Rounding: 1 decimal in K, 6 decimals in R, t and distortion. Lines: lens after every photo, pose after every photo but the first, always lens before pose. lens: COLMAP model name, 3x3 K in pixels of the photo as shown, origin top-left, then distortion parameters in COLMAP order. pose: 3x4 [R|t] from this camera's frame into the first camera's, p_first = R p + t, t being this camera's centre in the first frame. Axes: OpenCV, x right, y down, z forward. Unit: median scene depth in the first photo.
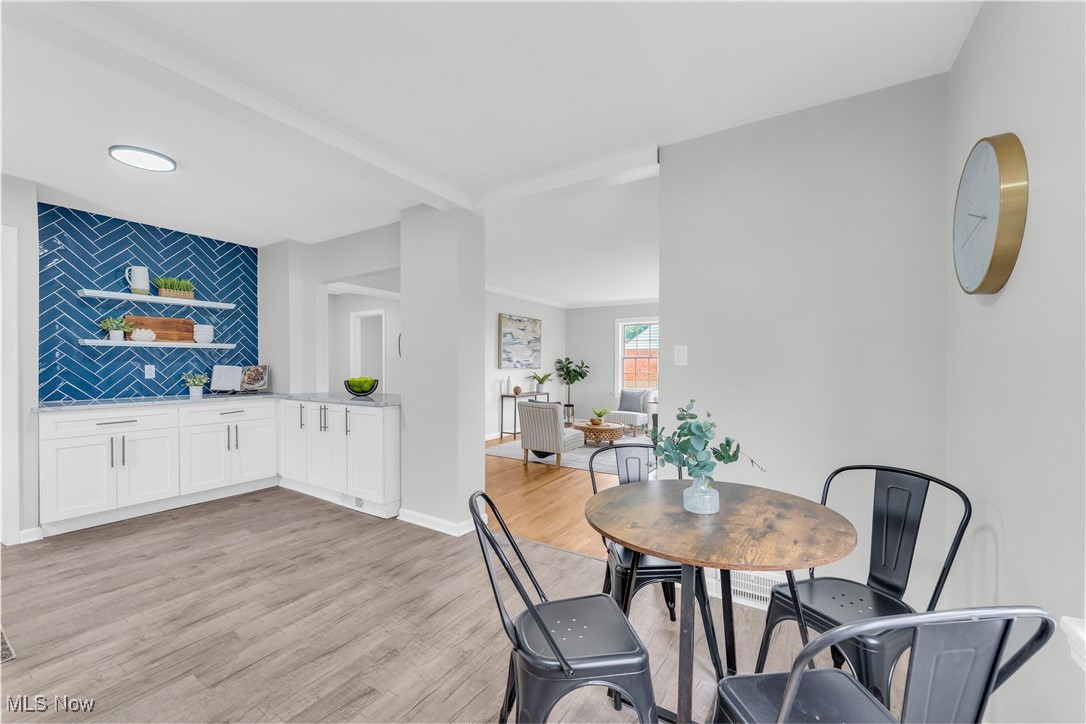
lens RADIAL K [[429.5, 0, 538.7], [0, 429.5, 366.1], [0, 0, 1]] dist [-0.000649, -0.000095]
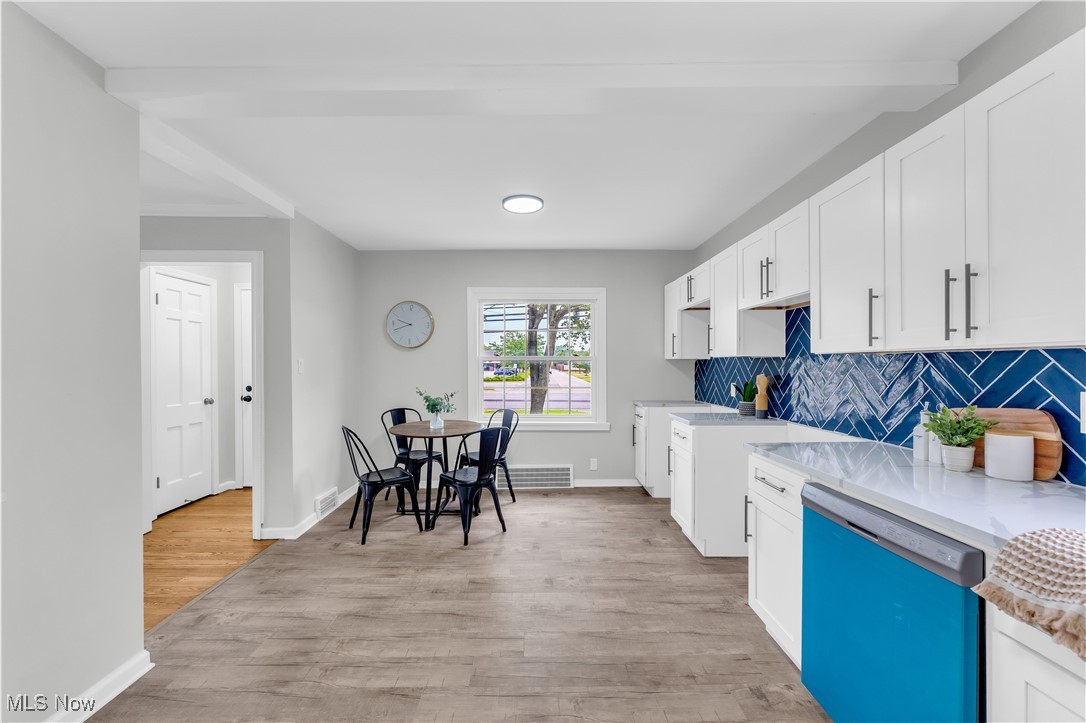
lens RADIAL K [[429.5, 0, 541.4], [0, 429.5, 364.9], [0, 0, 1]] dist [-0.000649, -0.000095]
pose [[-0.545809, 0.000266, 0.837909, -0.396183], [0.004996, 0.999983, 0.002937, -0.007868], [-0.837894, 0.005789, -0.545802, 0.352047]]
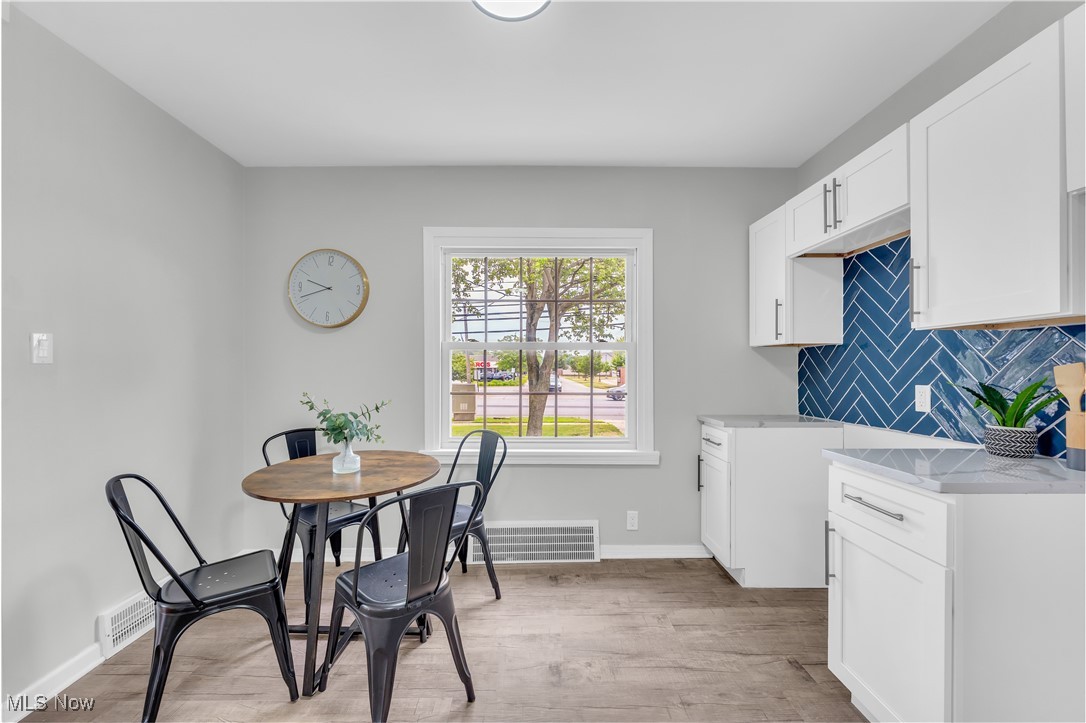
lens RADIAL K [[429.5, 0, 540.1], [0, 429.5, 365.6], [0, 0, 1]] dist [-0.000649, -0.000095]
pose [[-0.546477, 0.007689, 0.837439, -0.194634], [0.004191, 0.999970, -0.006446, 0.004586], [-0.837464, -0.000013, -0.546493, 0.226911]]
